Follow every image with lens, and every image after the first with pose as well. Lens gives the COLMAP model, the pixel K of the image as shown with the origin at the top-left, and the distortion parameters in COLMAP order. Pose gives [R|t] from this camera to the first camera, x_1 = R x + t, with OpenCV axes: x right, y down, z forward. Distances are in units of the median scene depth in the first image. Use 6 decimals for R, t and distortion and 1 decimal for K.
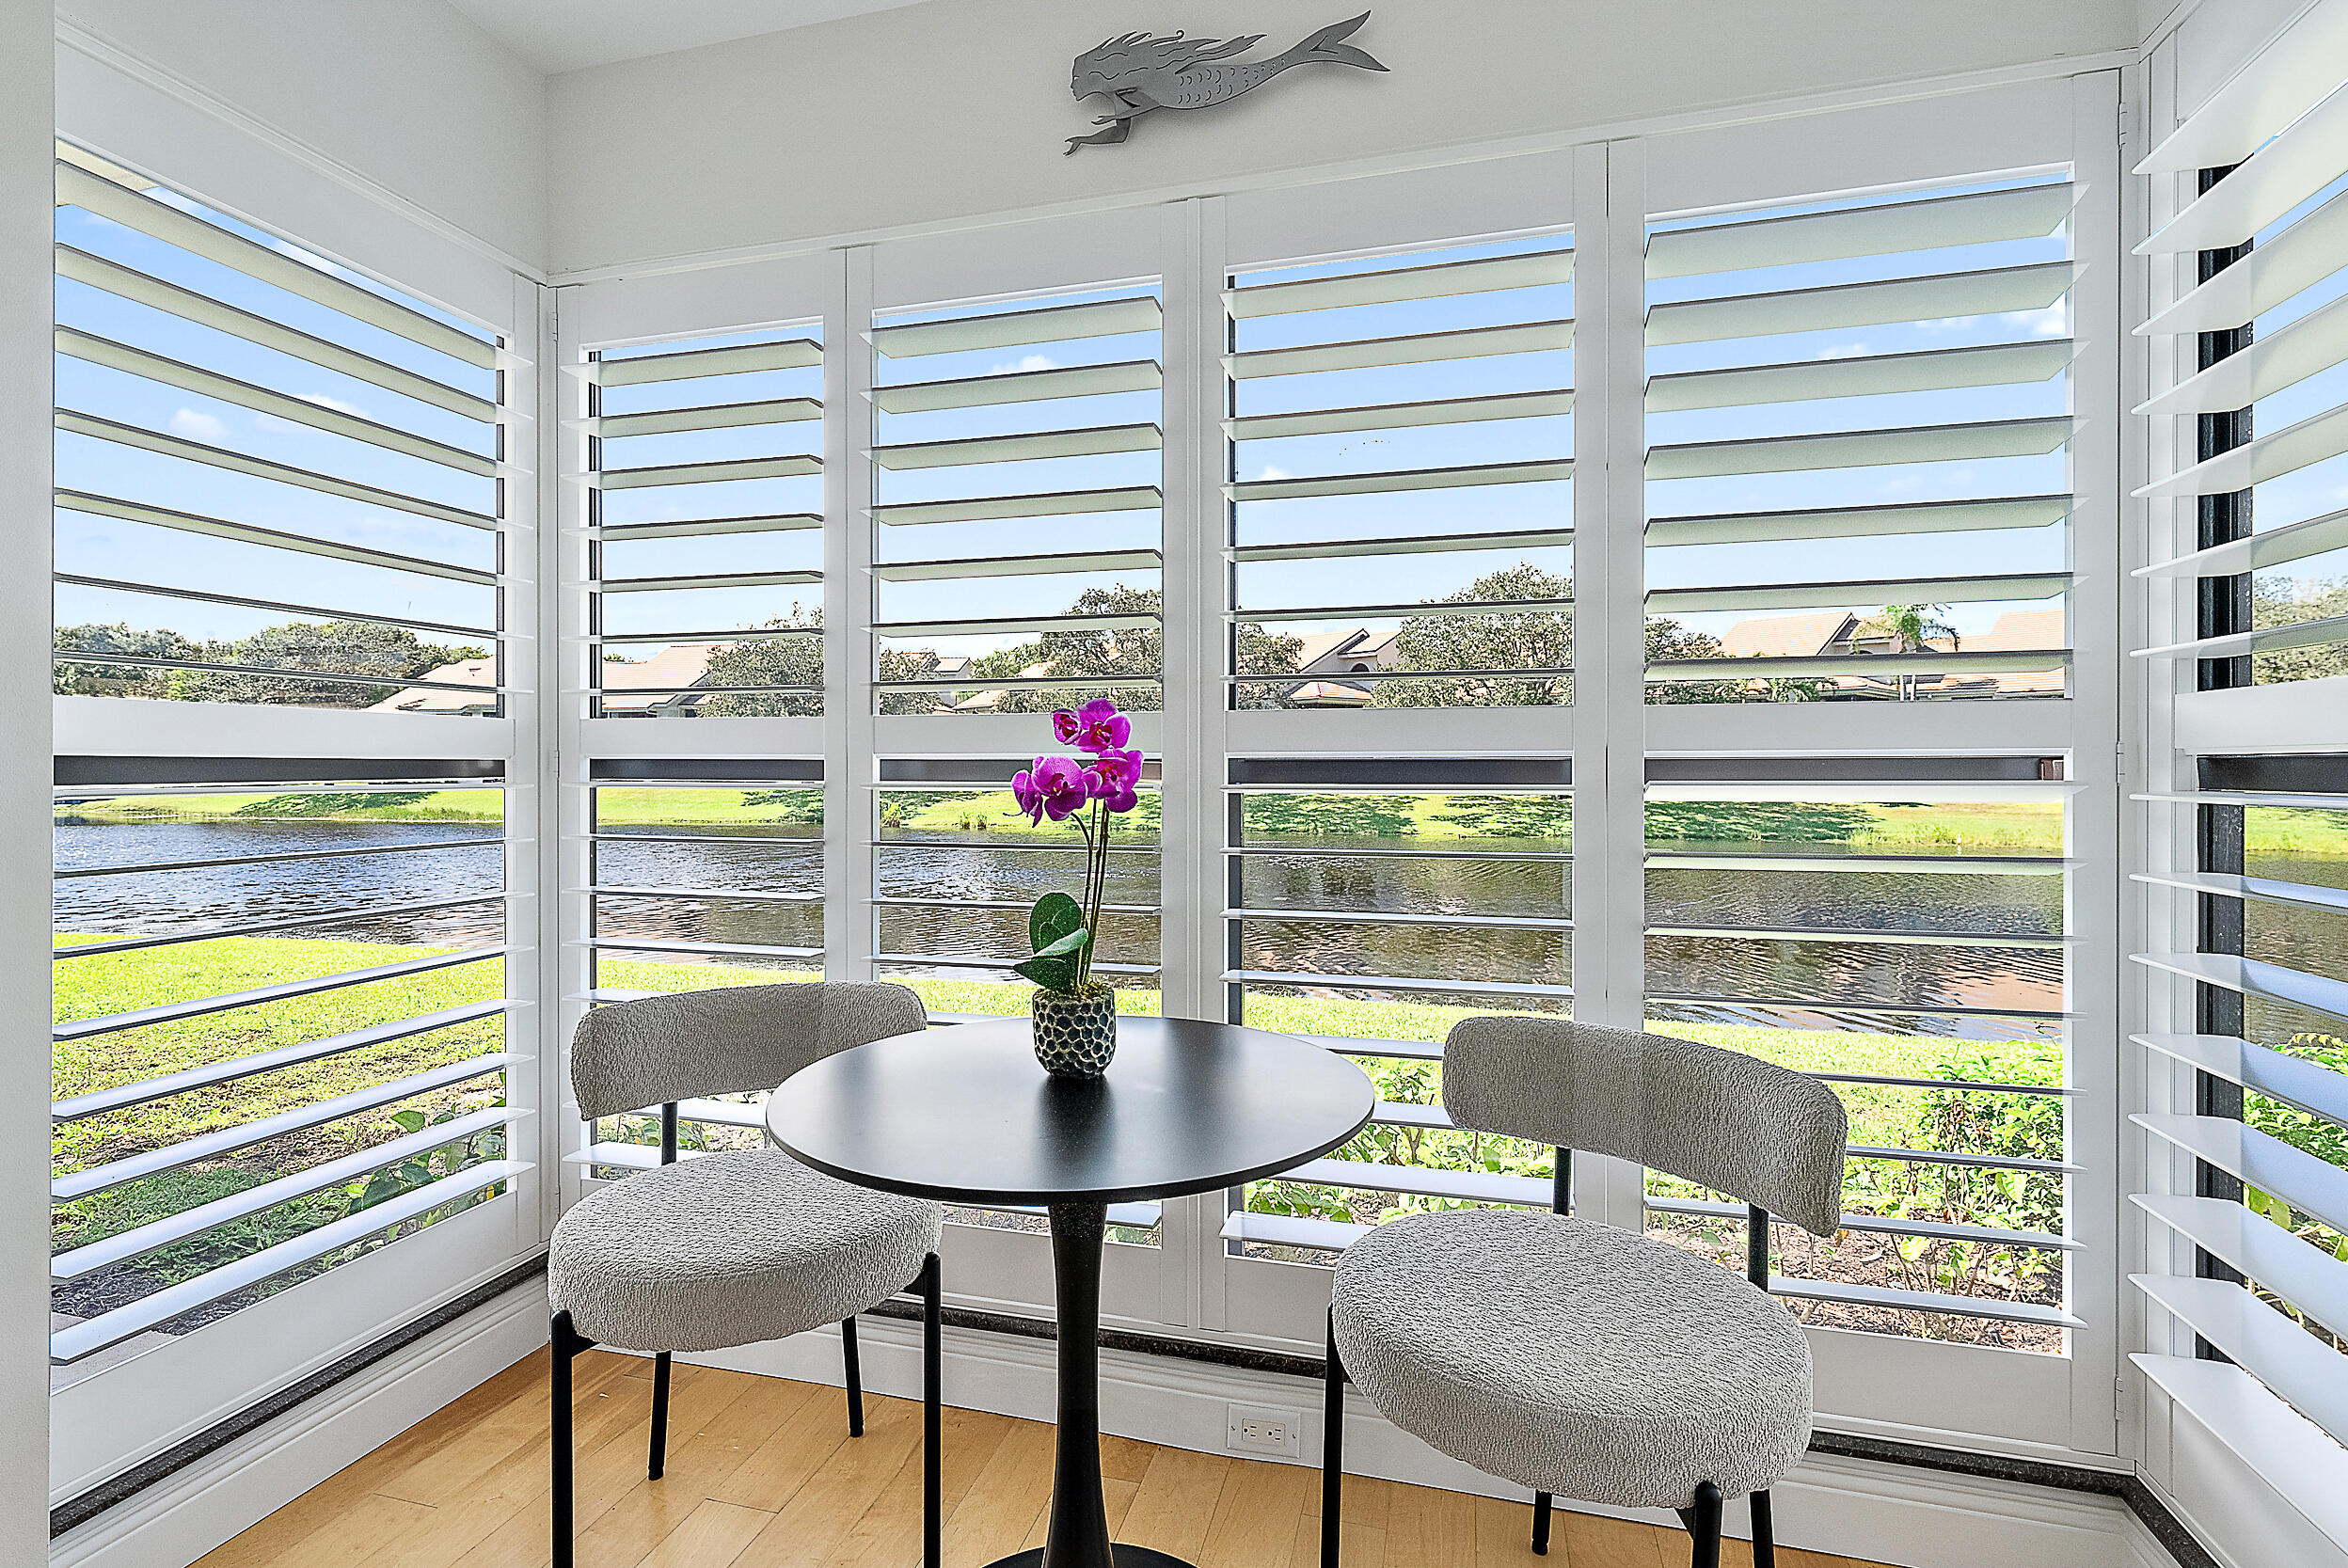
lens RADIAL K [[1086.8, 0, 1174.0], [0, 1086.8, 784.0], [0, 0, 1]] dist [-0.000092, 0.000095]
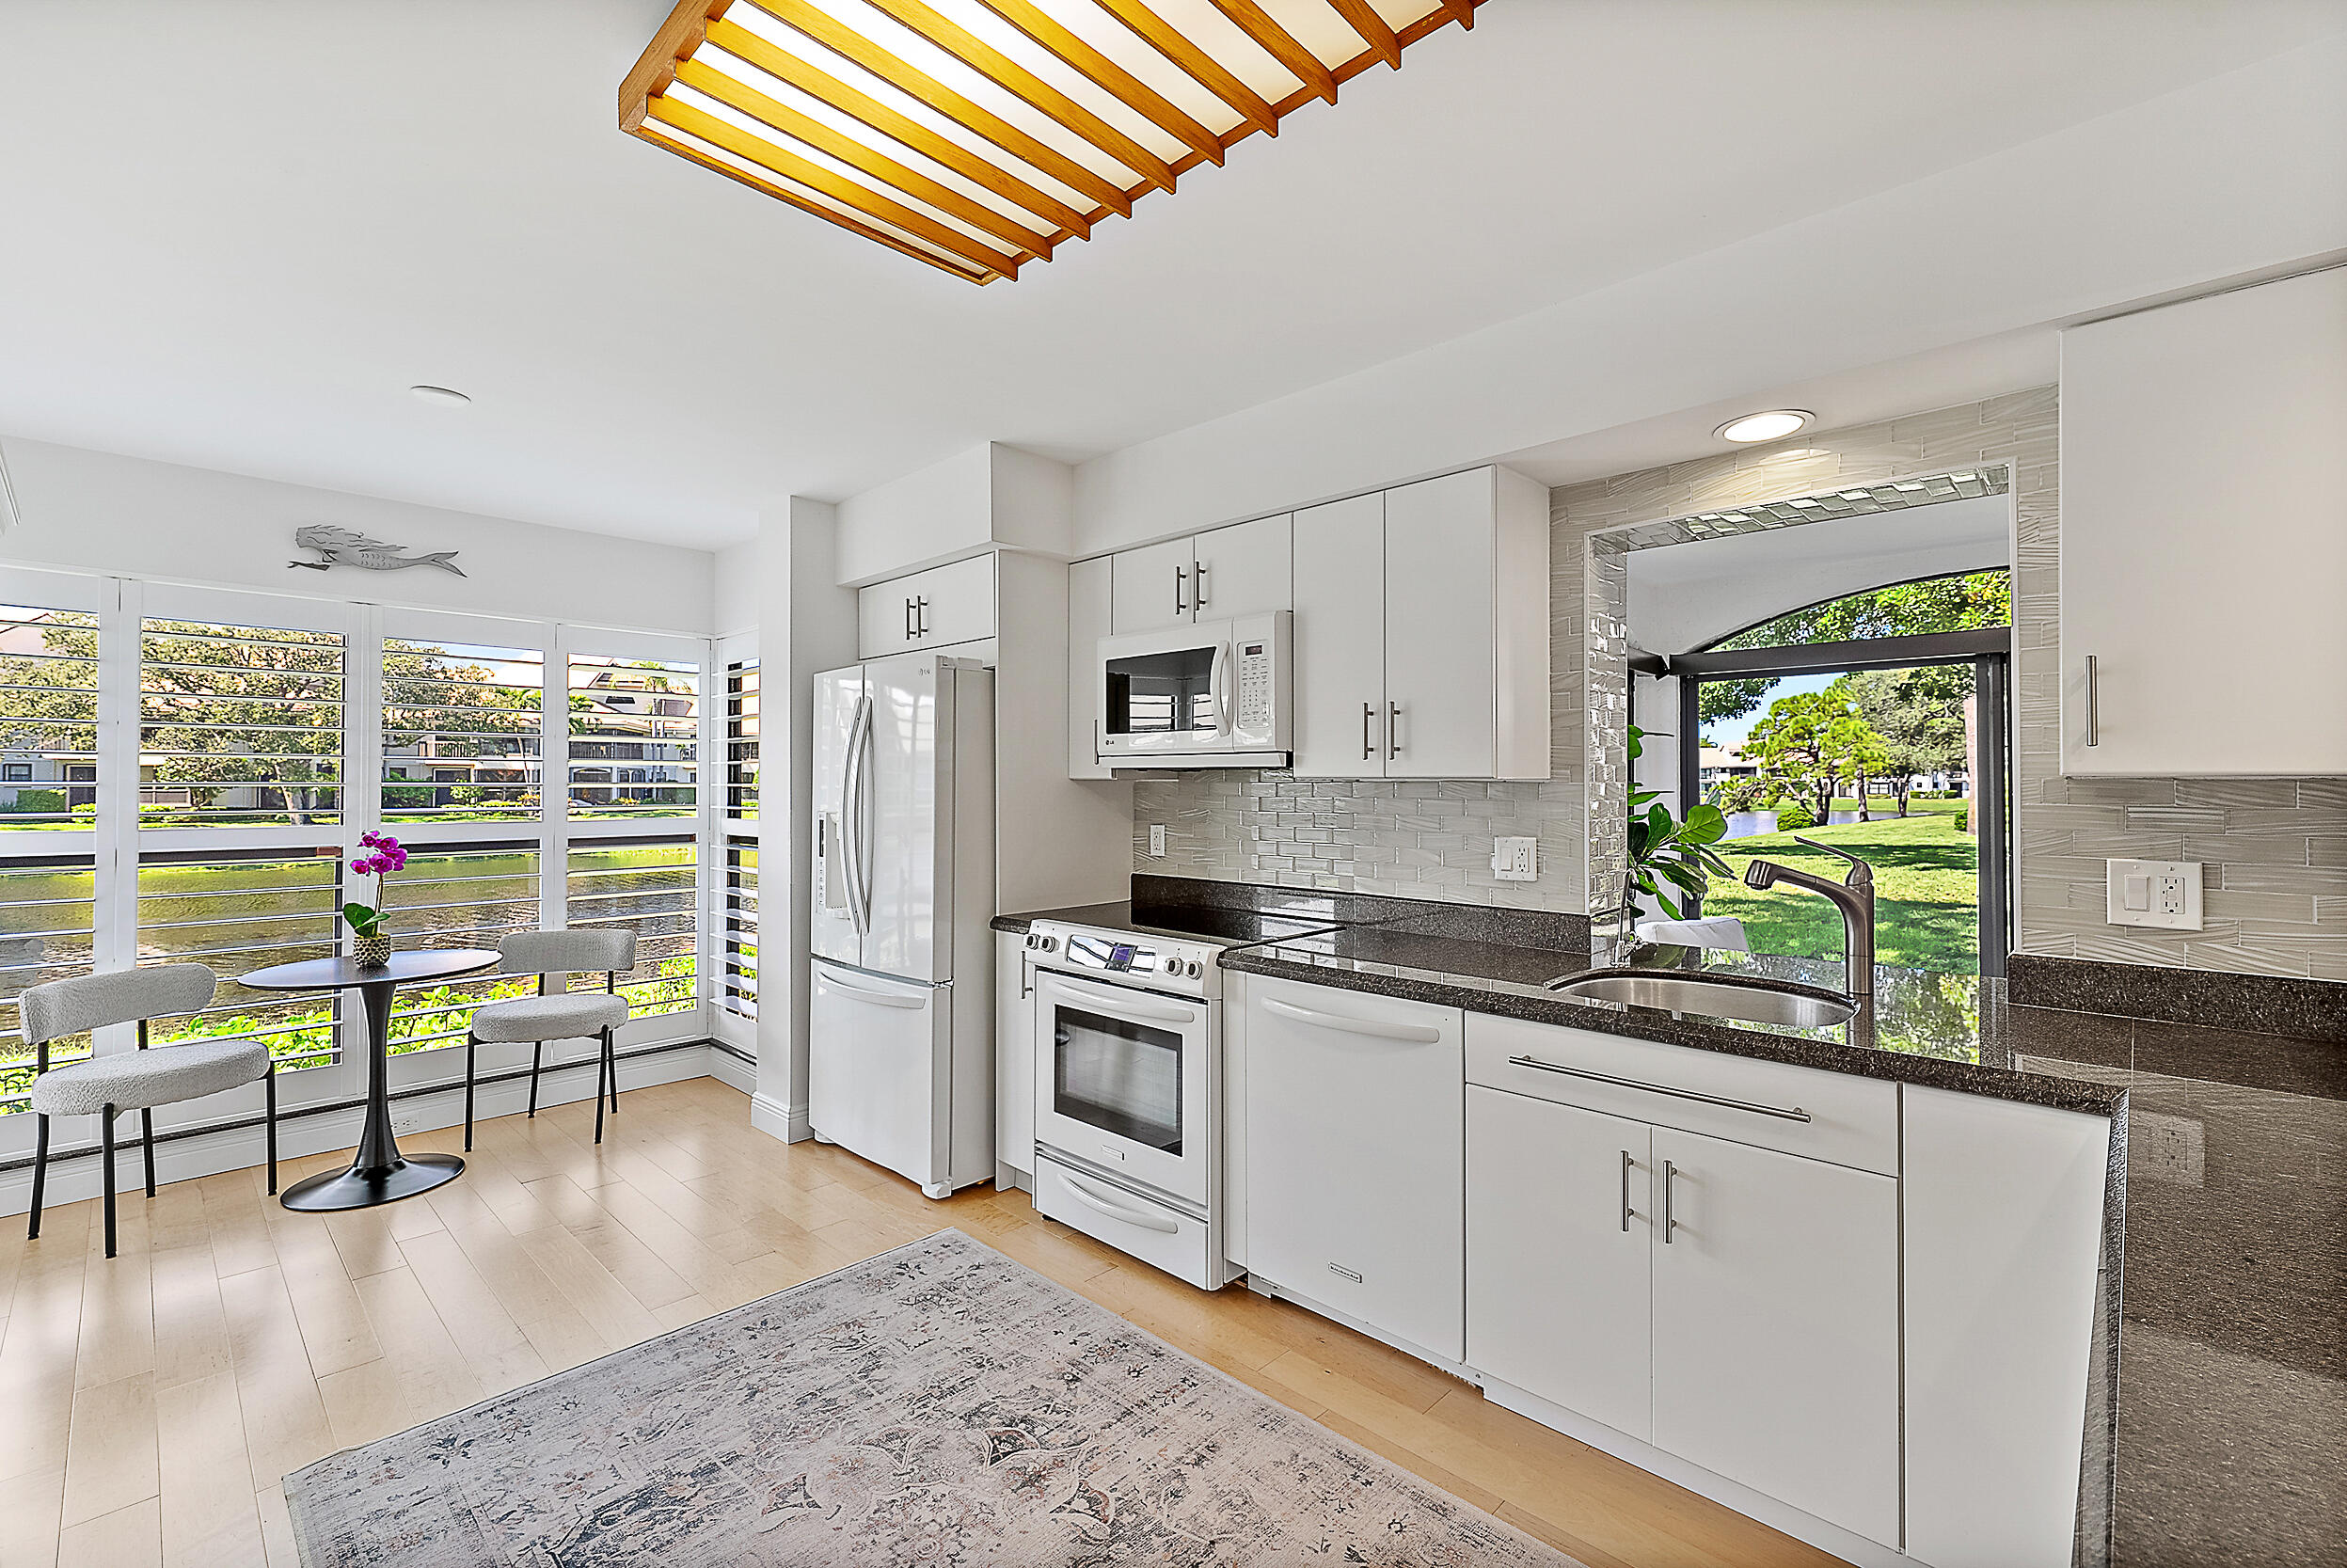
lens RADIAL K [[995.6, 0, 1173.5], [0, 995.6, 784.0], [0, 0, 1]] dist [0.000590, -0.000042]
pose [[0.477909, 0.006683, 0.878384, -1.105638], [0.008920, 0.999883, -0.012461, -0.120802], [-0.878364, 0.013791, 0.477793, -1.647270]]
